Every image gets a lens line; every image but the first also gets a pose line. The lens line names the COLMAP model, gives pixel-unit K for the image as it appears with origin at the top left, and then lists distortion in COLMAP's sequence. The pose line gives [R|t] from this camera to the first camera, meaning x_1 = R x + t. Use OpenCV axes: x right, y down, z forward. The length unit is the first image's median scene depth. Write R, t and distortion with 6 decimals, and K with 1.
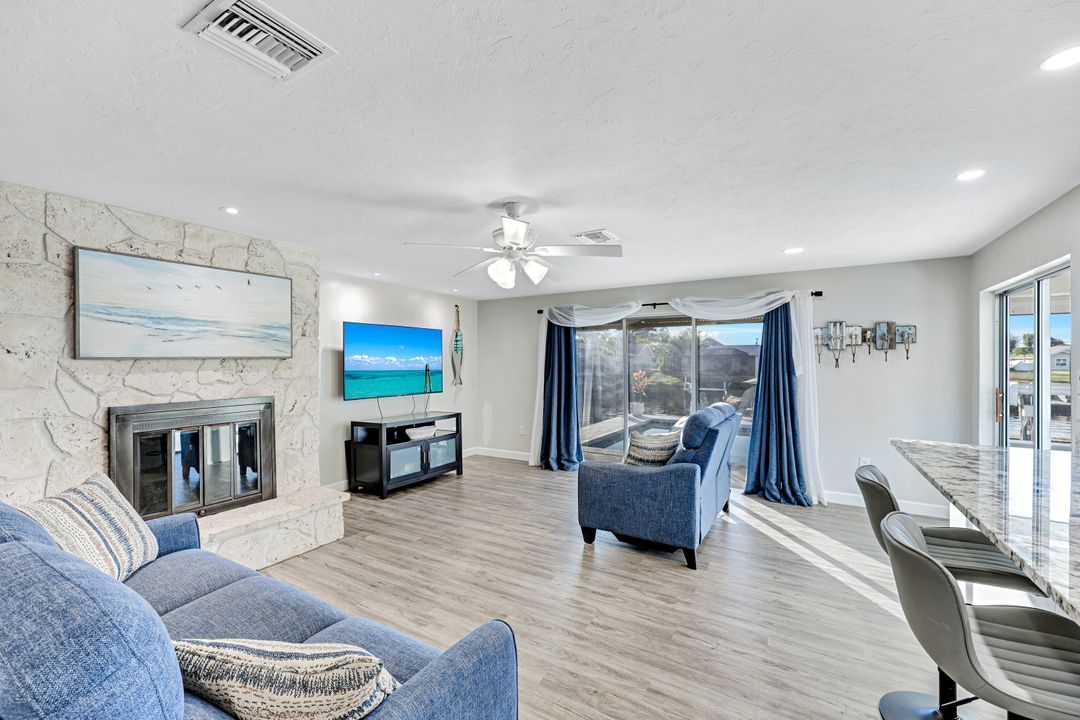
lens RADIAL K [[456.3, 0, 540.0], [0, 456.3, 360.0], [0, 0, 1]] dist [0.001255, 0.000332]
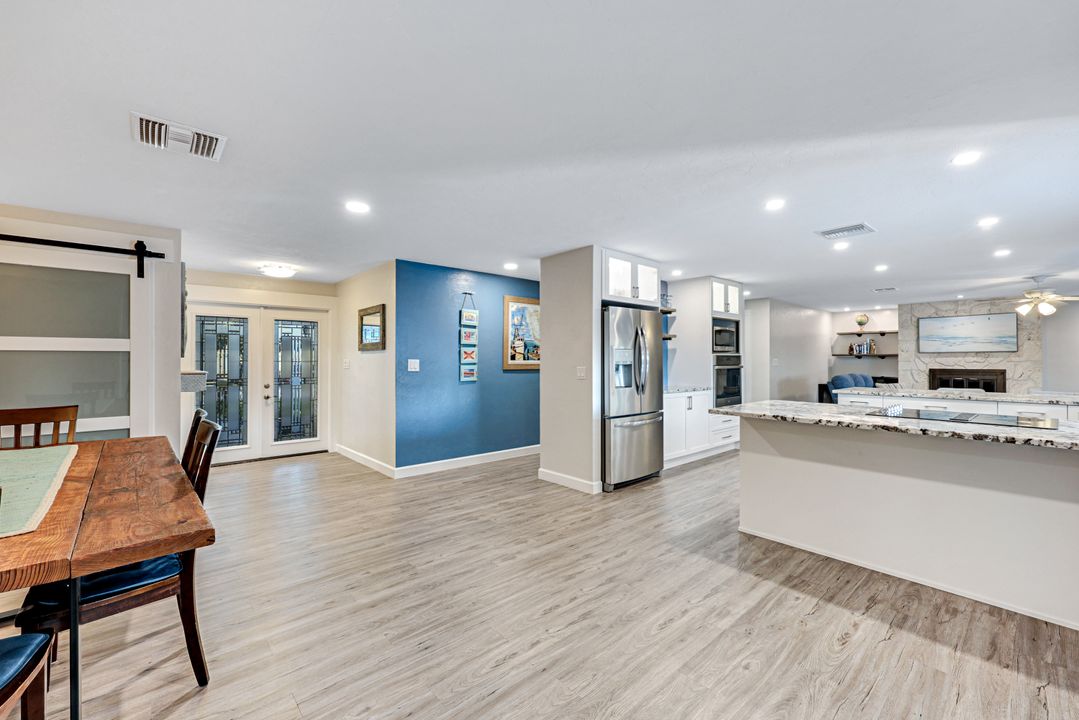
lens RADIAL K [[448.0, 0, 536.4], [0, 448.0, 354.7], [0, 0, 1]] dist [0.000820, -0.000282]
pose [[-0.300901, -0.011831, -0.953582, 1.878208], [0.000648, 0.999920, -0.012611, 0.032521], [0.953655, -0.004413, -0.300870, -0.418991]]
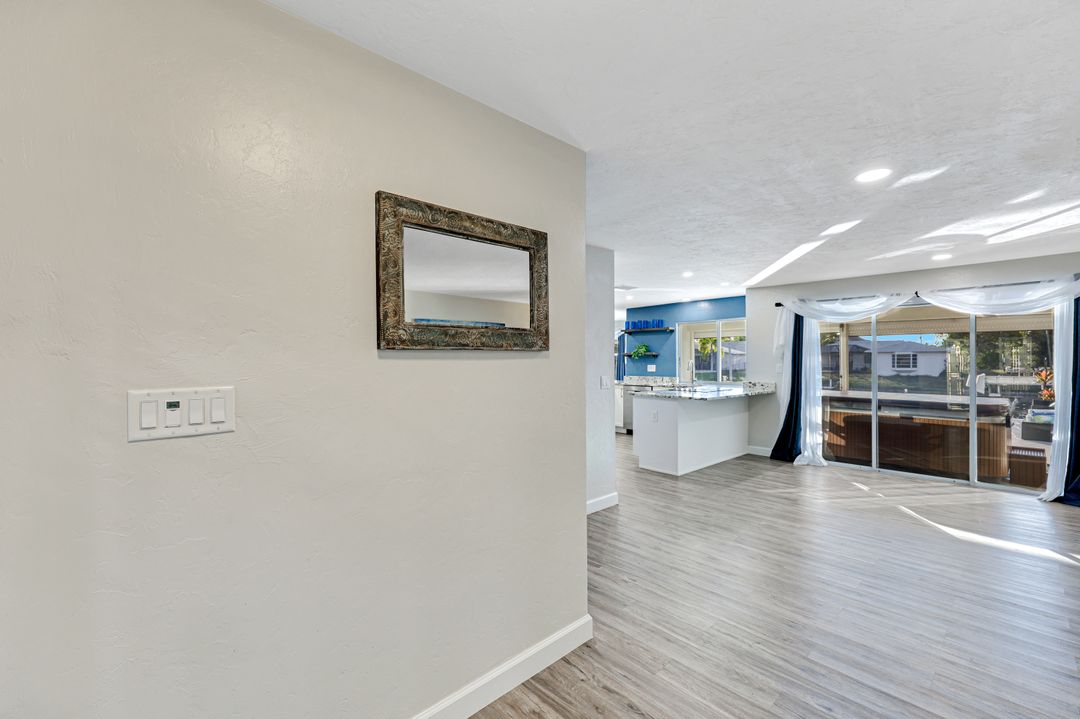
lens RADIAL K [[457.3, 0, 540.0], [0, 457.3, 359.5], [0, 0, 1]] dist [-0.001156, -0.000003]
pose [[0.961627, -0.007685, -0.274252, 0.922412], [0.007851, 0.999969, -0.000494, 0.012180], [0.274248, -0.001678, 0.961658, -1.719186]]
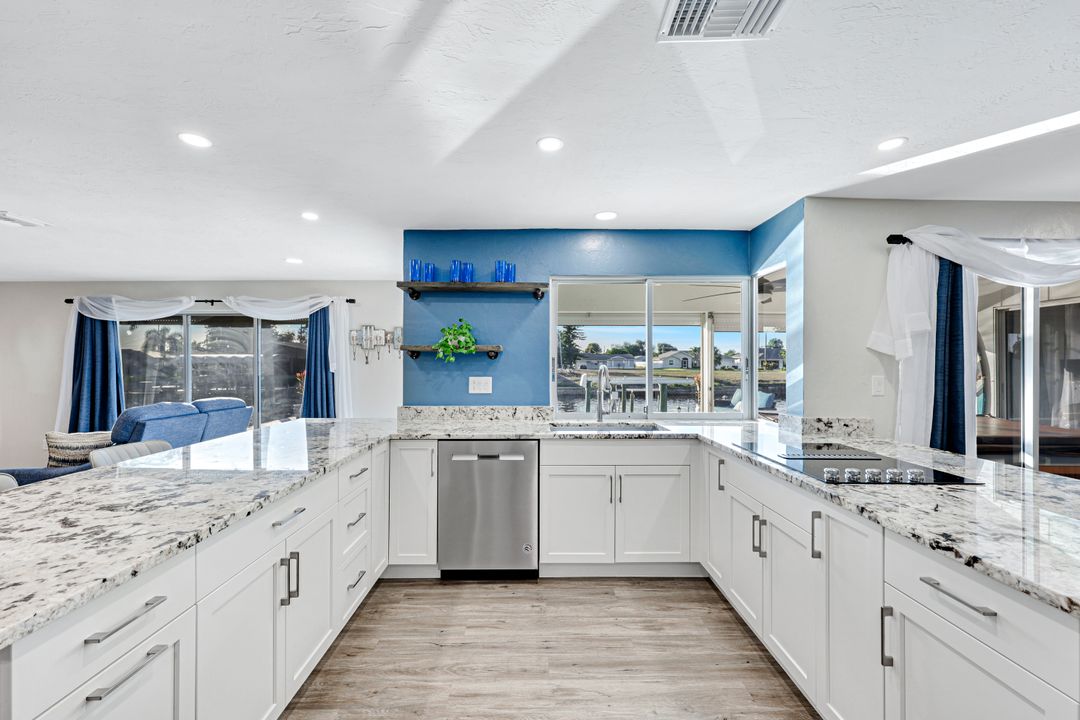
lens RADIAL K [[446.2, 0, 542.7], [0, 446.2, 360.5], [0, 0, 1]] dist [-0.001591, -0.000217]
pose [[0.847864, -0.001339, 0.530212, 0.489609], [0.002117, 0.999997, -0.000860, 0.011076], [-0.530210, 0.001852, 0.847865, -0.266458]]
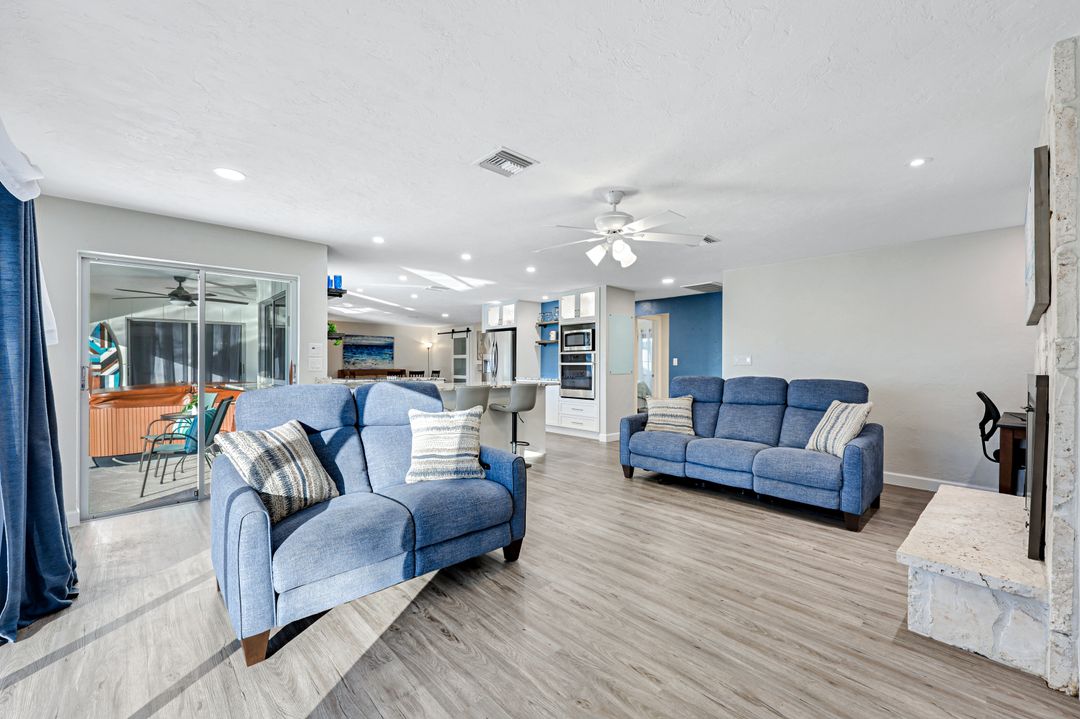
lens RADIAL K [[441.1, 0, 536.7], [0, 441.1, 363.7], [0, 0, 1]] dist [-0.001260, 0.000094]
pose [[-0.961538, -0.001513, 0.274668, -0.125453], [-0.001634, 0.999999, -0.000212, 0.054072], [-0.274667, -0.000652, -0.961539, 1.520219]]
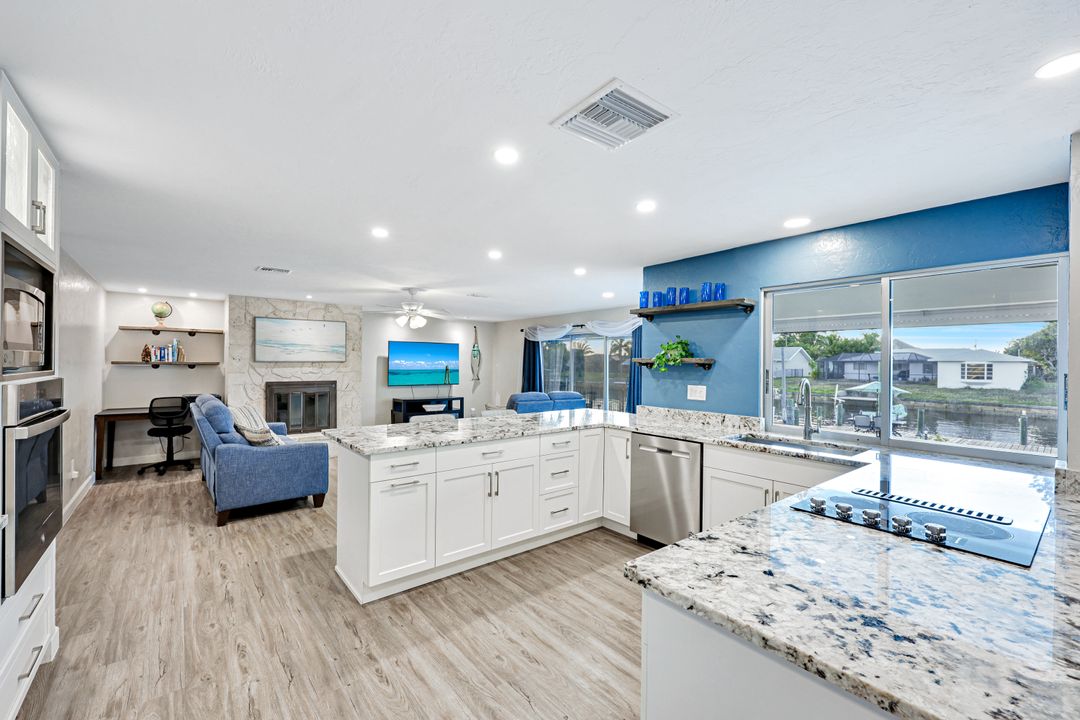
lens RADIAL K [[446.9, 0, 534.3], [0, 446.9, 360.9], [0, 0, 1]] dist [-0.000798, 0.000084]
pose [[0.938666, 0.005216, -0.344789, 0.838933], [-0.007279, 0.999963, -0.004688, -0.004430], [0.344752, 0.006910, 0.938668, -0.509732]]
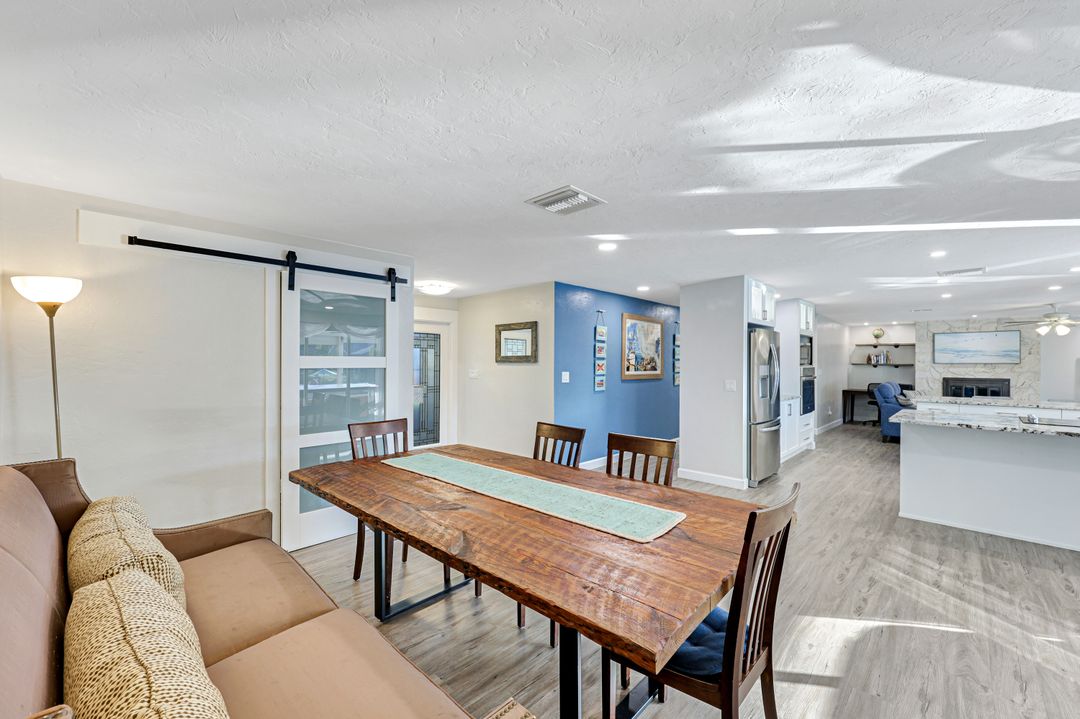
lens RADIAL K [[441.1, 0, 536.7], [0, 441.1, 363.7], [0, 0, 1]] dist [-0.001260, 0.000094]
pose [[-0.221333, 0.003693, -0.975191, 2.144424], [-0.004365, 0.999979, 0.004778, -0.002659], [0.975188, 0.005315, -0.221313, -0.915863]]
